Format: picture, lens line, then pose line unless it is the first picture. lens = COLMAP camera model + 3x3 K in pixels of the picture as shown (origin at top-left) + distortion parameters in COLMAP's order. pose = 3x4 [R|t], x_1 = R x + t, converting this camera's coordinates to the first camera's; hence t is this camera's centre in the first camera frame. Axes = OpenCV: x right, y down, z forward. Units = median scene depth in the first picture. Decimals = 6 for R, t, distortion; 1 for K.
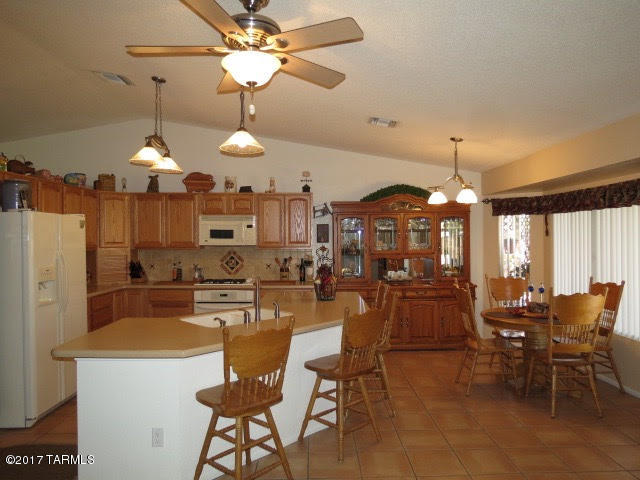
lens RADIAL K [[454.9, 0, 319.4], [0, 454.9, 238.7], [0, 0, 1]] dist [-0.031170, 0.022102]
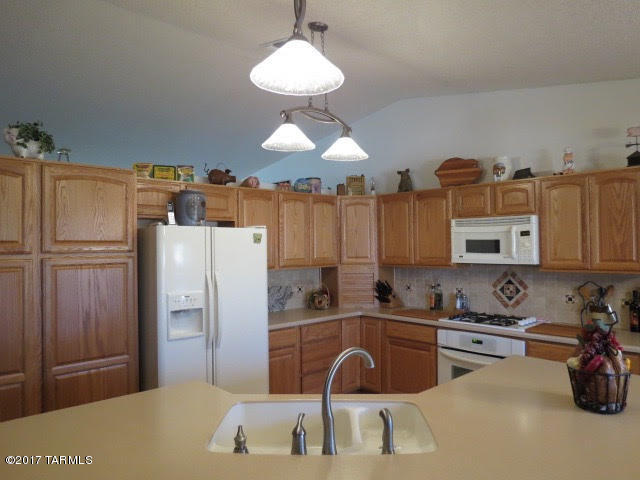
lens RADIAL K [[454.9, 0, 321.2], [0, 454.9, 243.7], [0, 0, 1]] dist [-0.031170, 0.022102]
pose [[0.678463, -0.011083, -0.734551, 0.105626], [0.009822, 0.999934, -0.006015, -0.012067], [0.734569, -0.003134, 0.678527, 0.382202]]
